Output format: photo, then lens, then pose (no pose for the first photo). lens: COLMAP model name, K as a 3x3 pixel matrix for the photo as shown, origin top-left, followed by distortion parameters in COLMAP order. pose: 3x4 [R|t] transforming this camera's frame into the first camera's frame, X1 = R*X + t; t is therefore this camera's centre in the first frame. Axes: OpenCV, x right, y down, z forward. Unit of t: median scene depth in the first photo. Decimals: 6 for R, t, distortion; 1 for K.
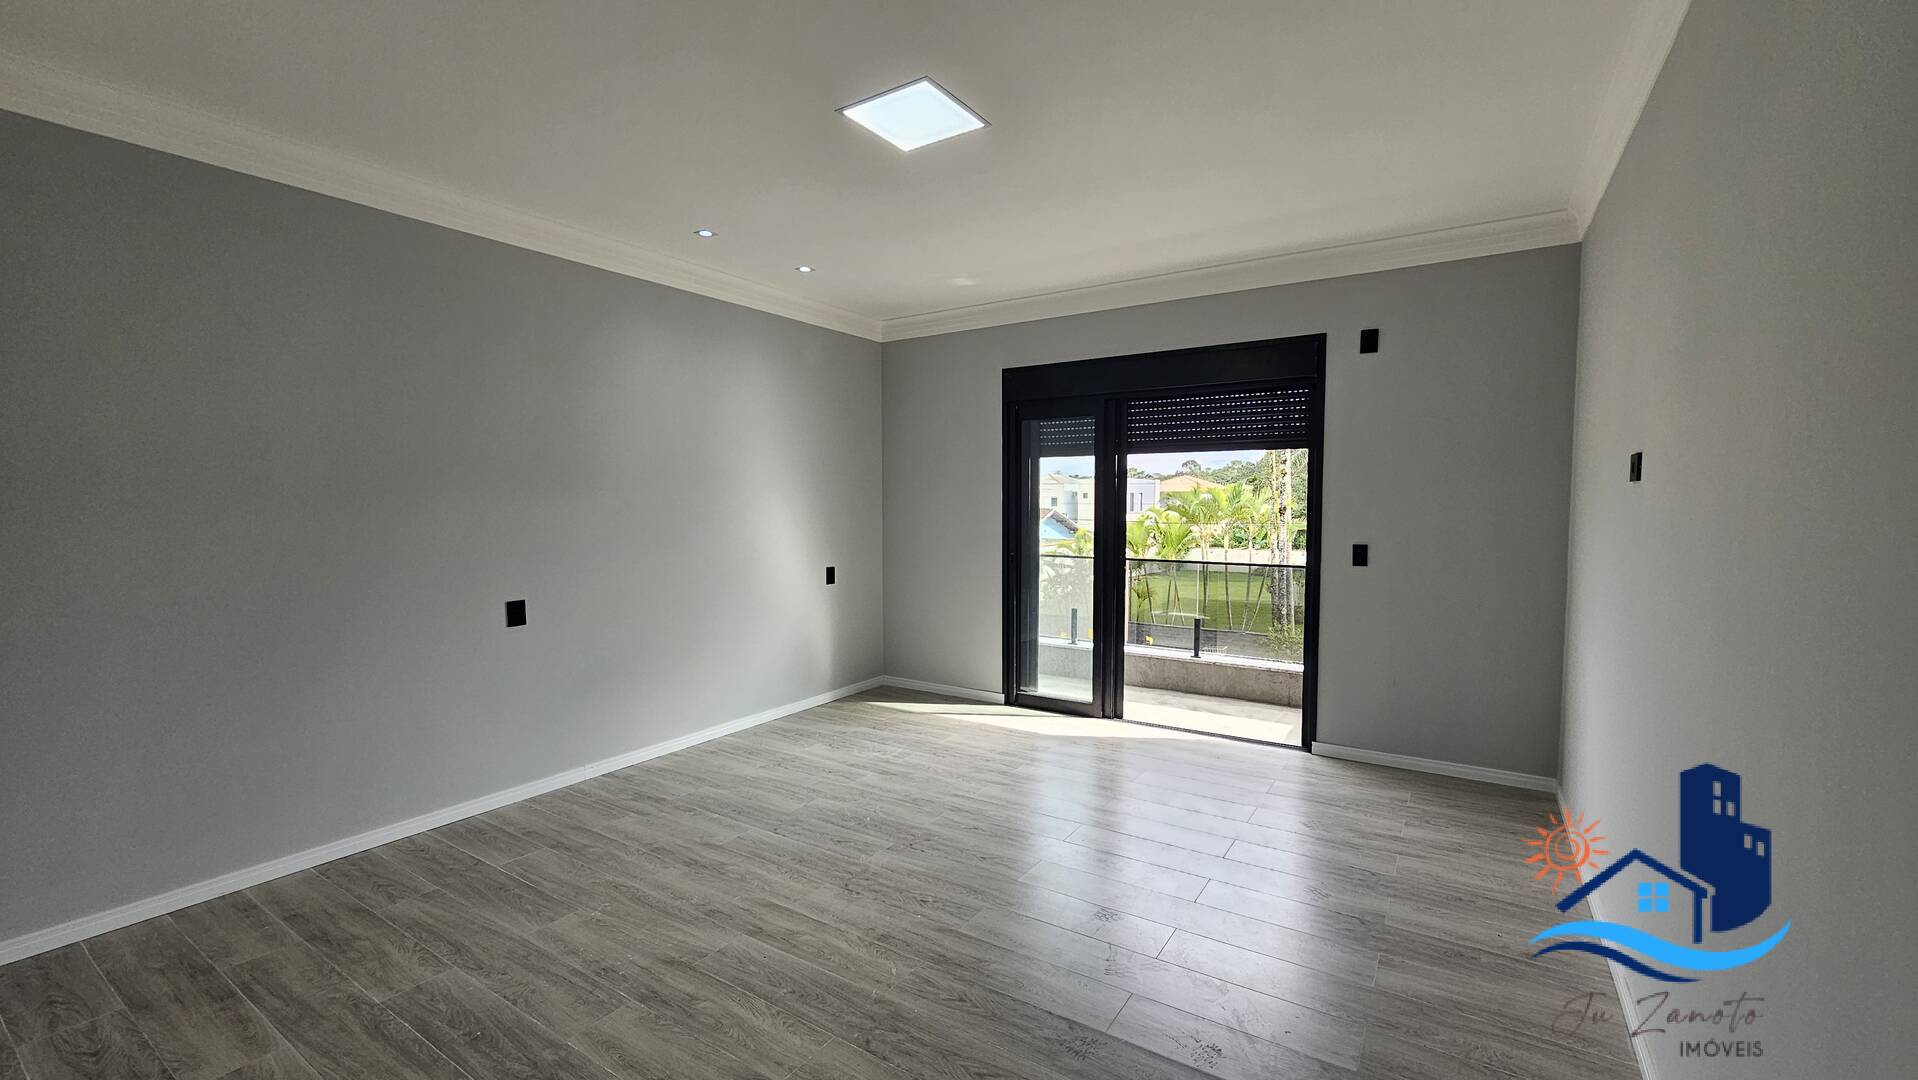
lens RADIAL K [[784.8, 0, 953.2], [0, 784.8, 538.4], [0, 0, 1]] dist [-0.005774, 0.001234]
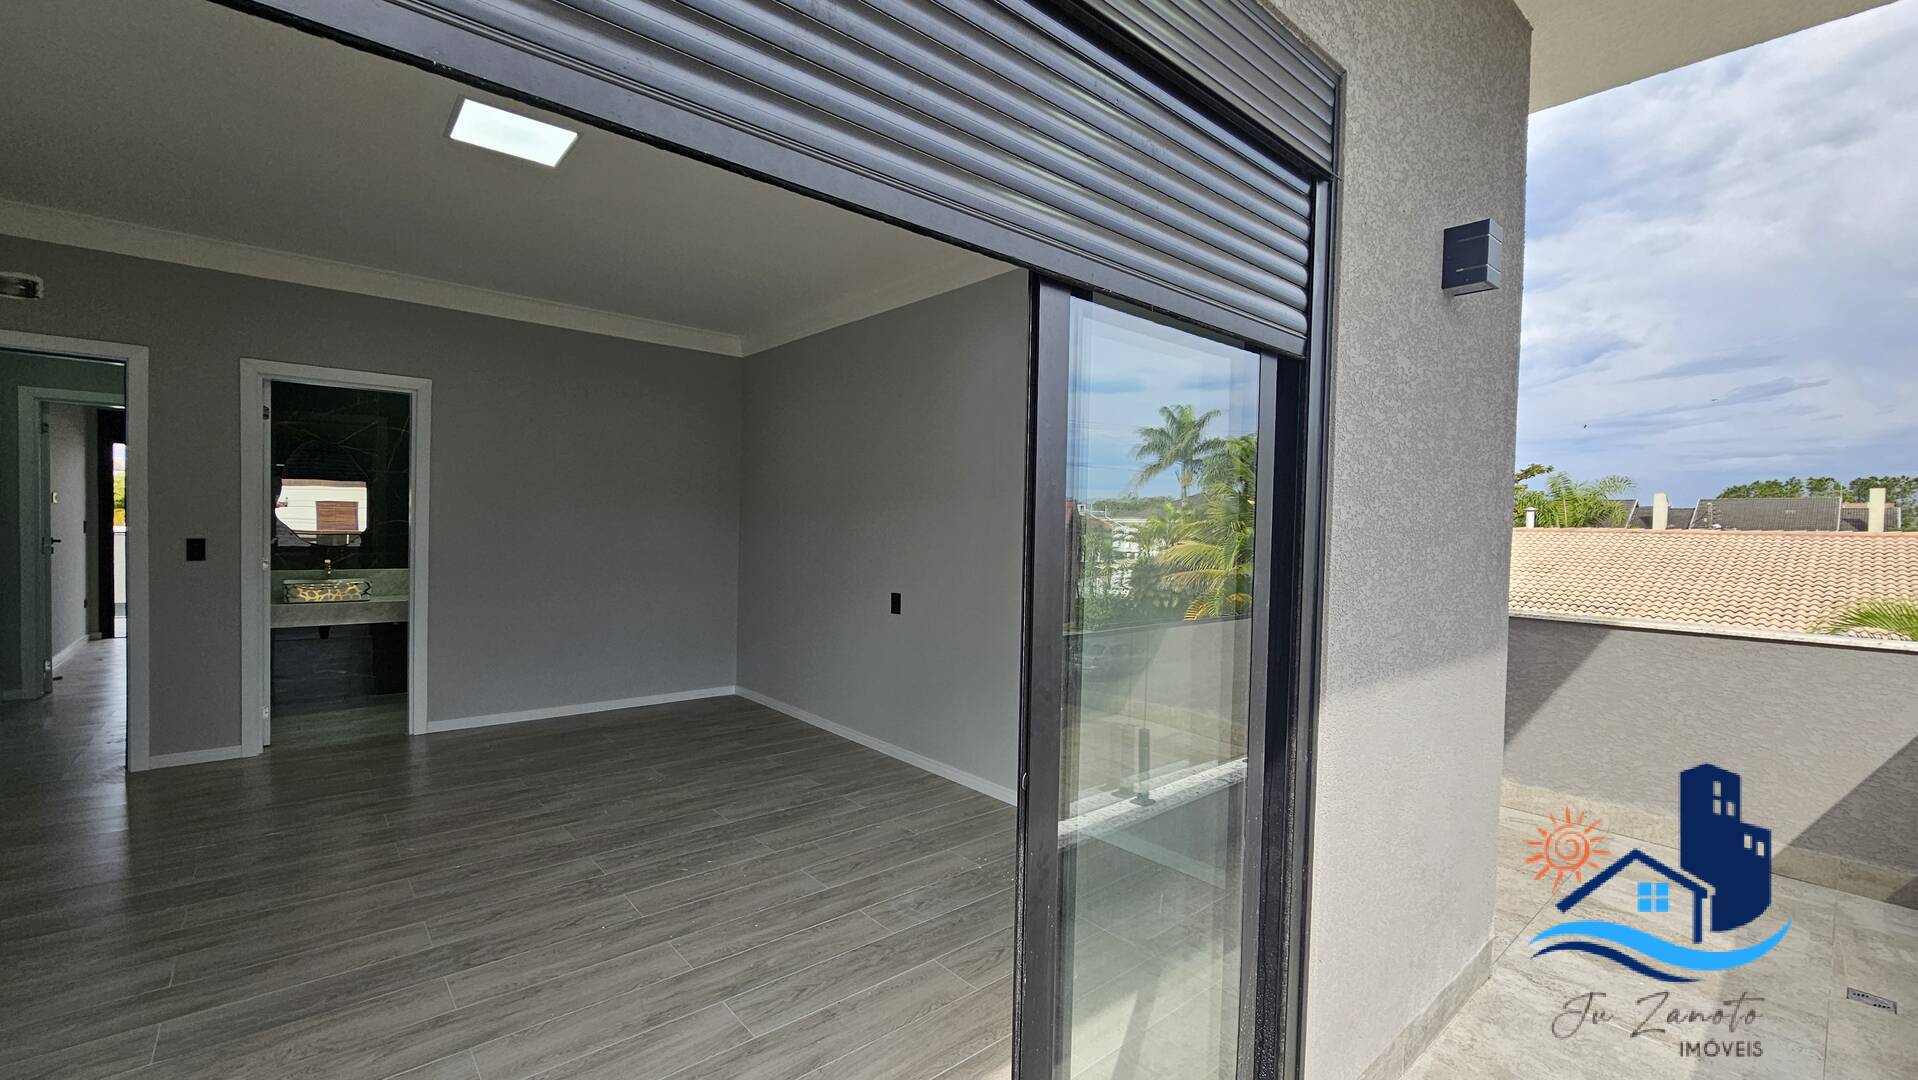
lens RADIAL K [[784.8, 0, 951.9], [0, 784.8, 541.3], [0, 0, 1]] dist [-0.005774, 0.001234]
pose [[-0.272288, 0.017135, -0.962063, 0.629401], [-0.072385, 0.996644, 0.038238, -0.057290], [0.959489, 0.080051, -0.270134, 1.467653]]
